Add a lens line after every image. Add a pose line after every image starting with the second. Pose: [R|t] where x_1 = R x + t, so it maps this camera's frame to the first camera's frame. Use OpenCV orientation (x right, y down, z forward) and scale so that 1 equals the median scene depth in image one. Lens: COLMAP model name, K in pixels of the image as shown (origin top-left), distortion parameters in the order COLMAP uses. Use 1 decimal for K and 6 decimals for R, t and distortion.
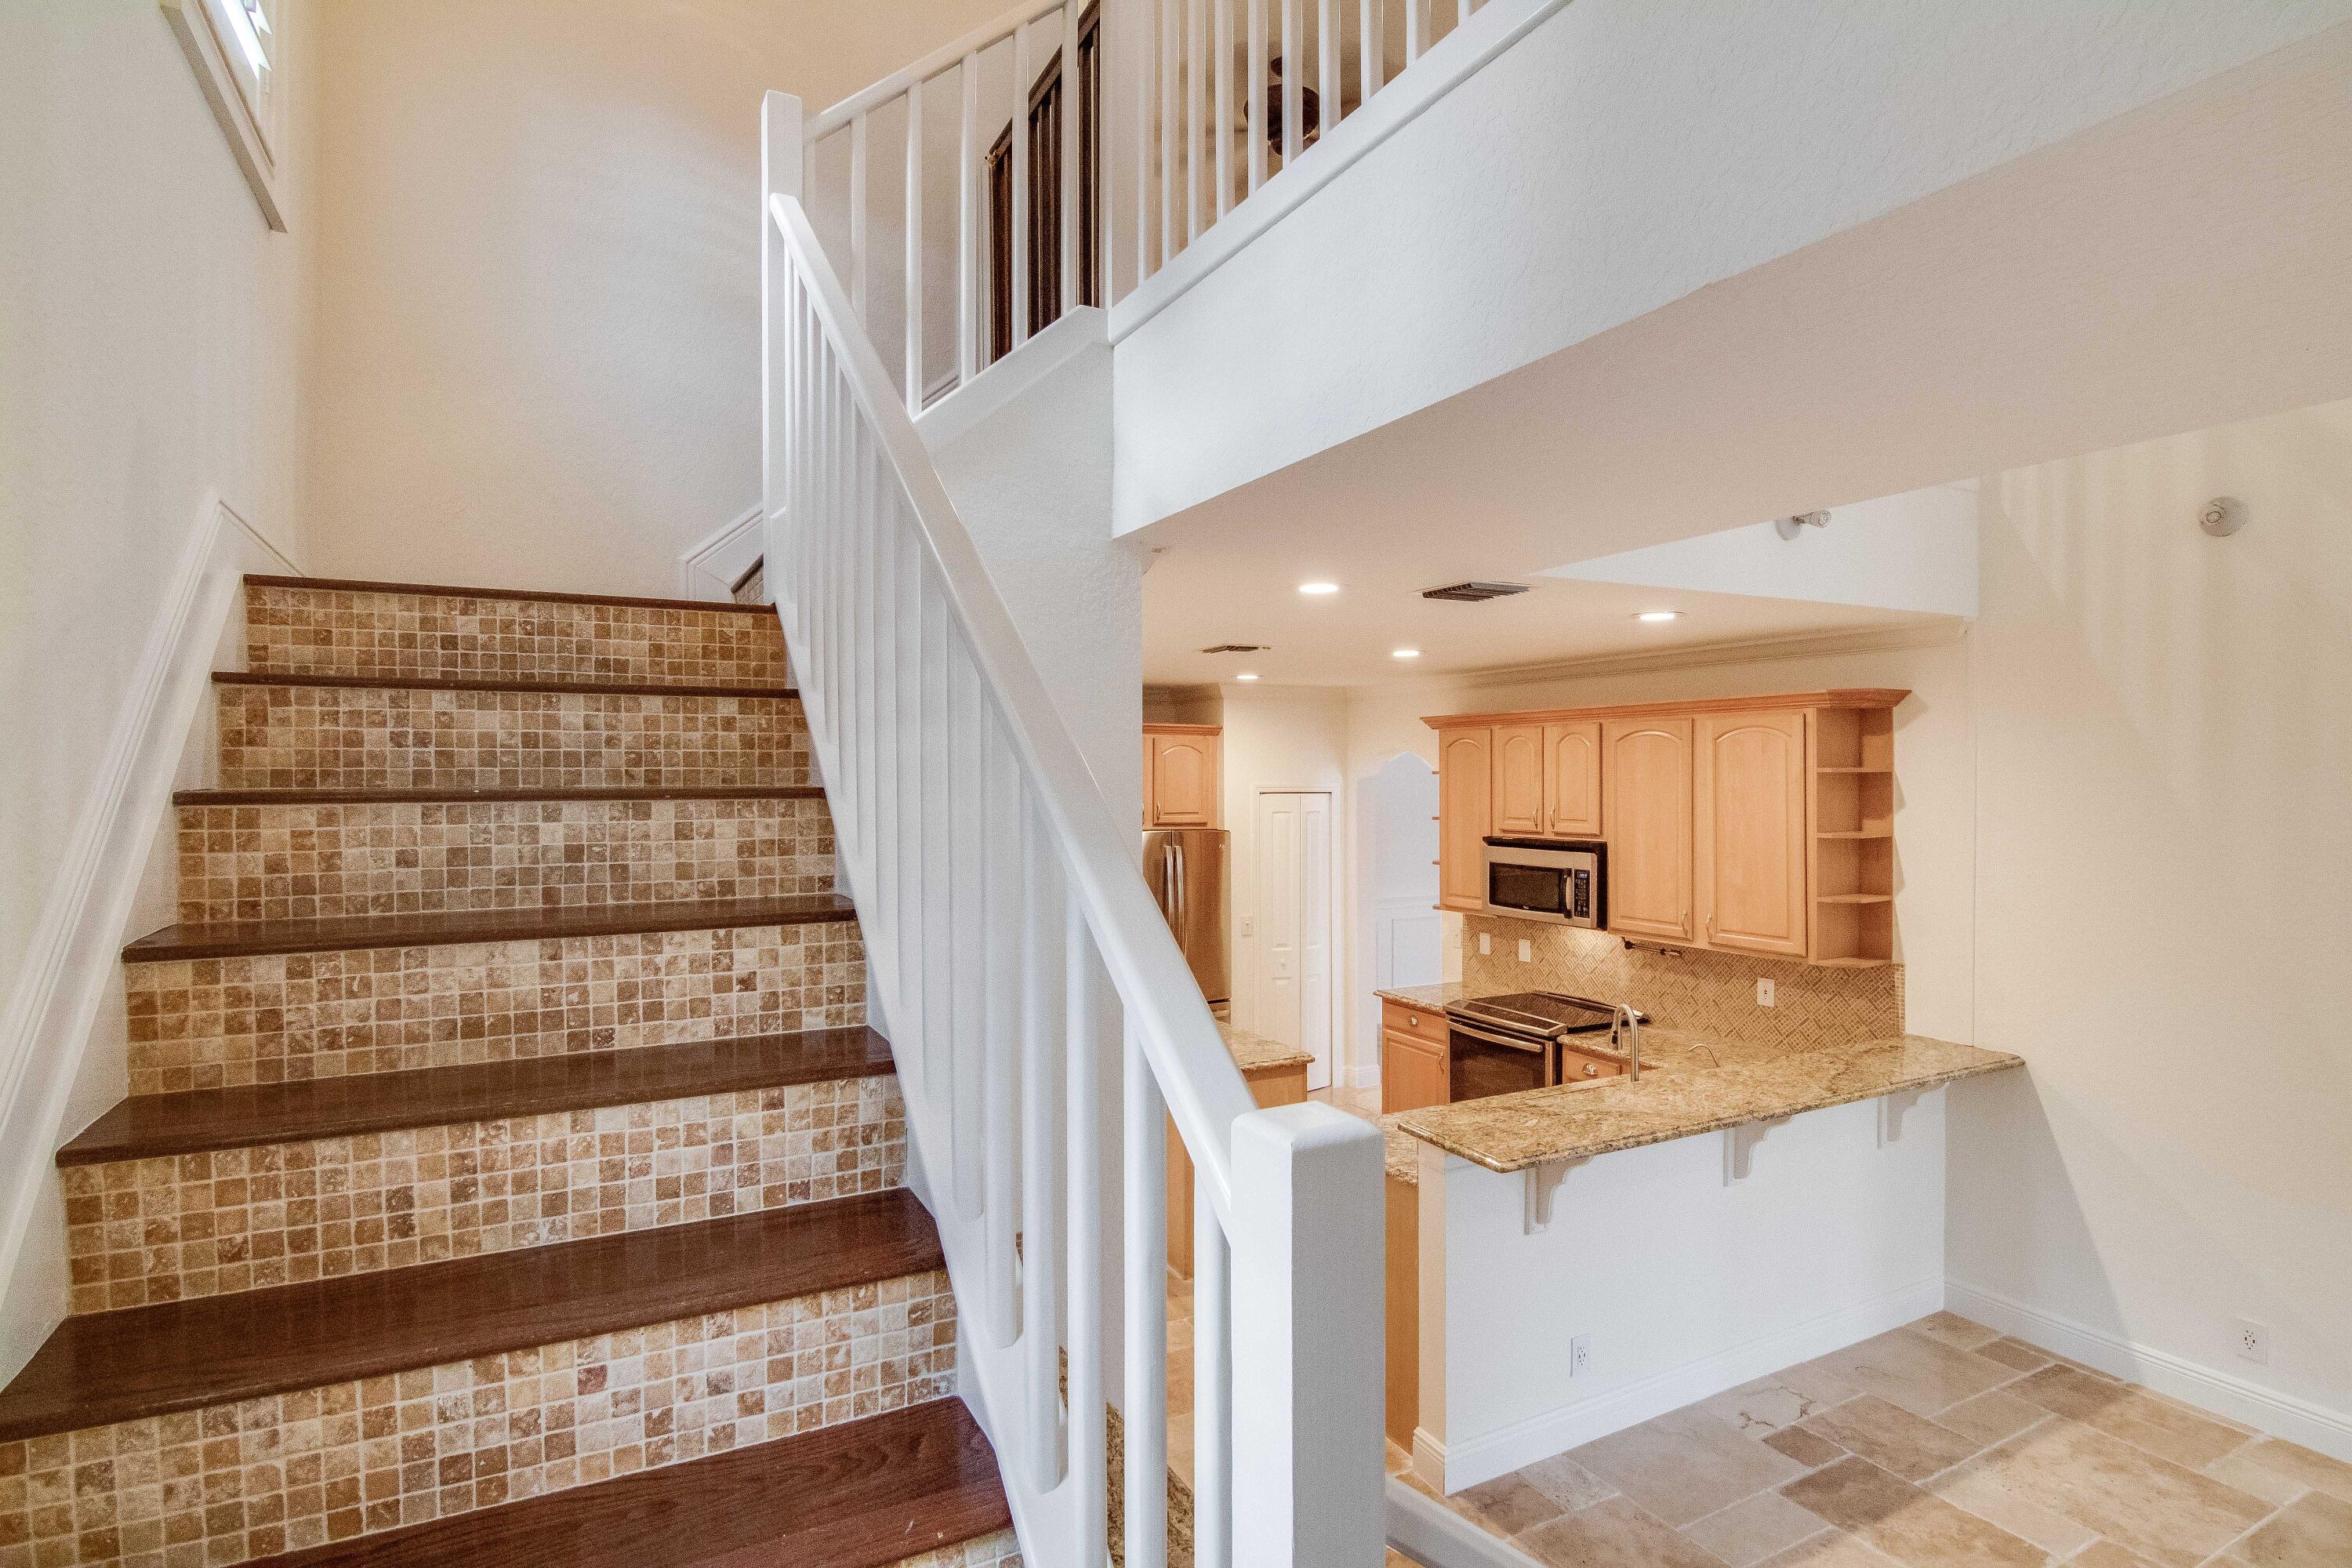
lens RADIAL K [[1208.1, 0, 1169.9], [0, 1208.1, 802.5], [0, 0, 1]] dist [-0.003402, -0.010987]
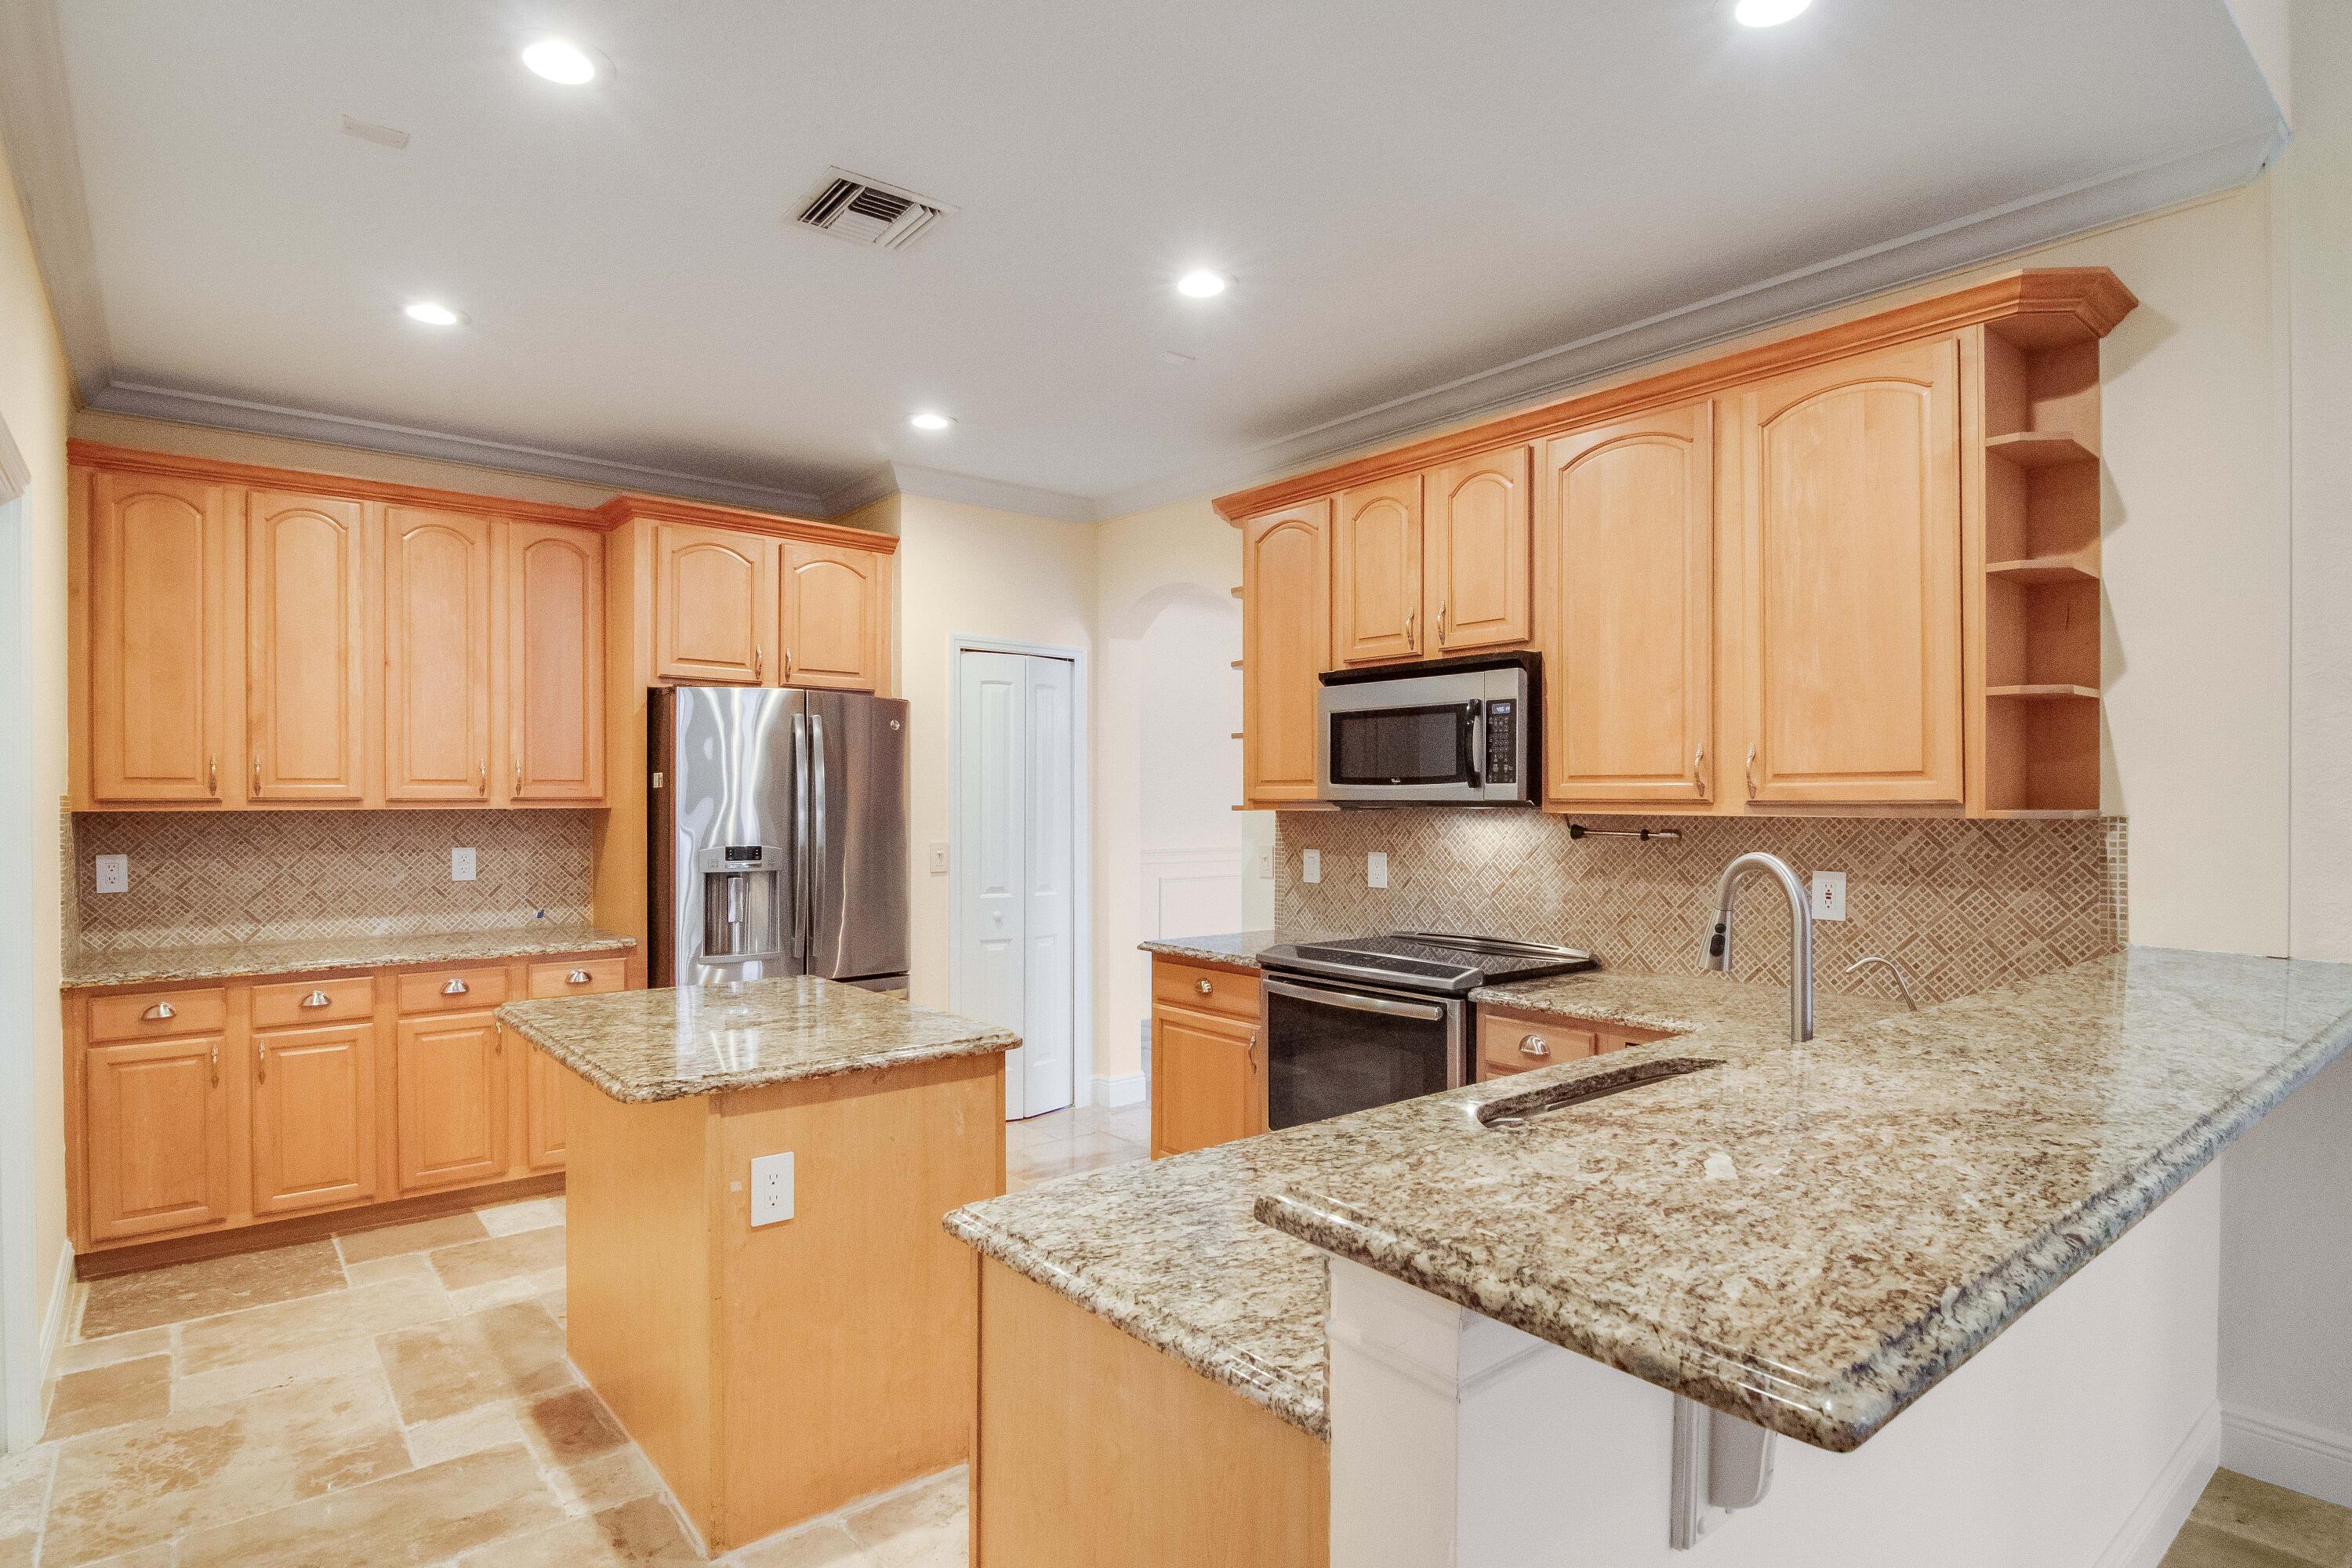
lens RADIAL K [[1225.5, 0, 1170.9], [0, 1225.5, 815.9], [0, 0, 1]] dist [-0.015485, -0.001285]
pose [[0.979852, 0.002147, 0.199713, 0.071390], [-0.000293, 0.999957, -0.009314, 0.112975], [-0.199725, 0.009067, 0.979810, 0.453037]]
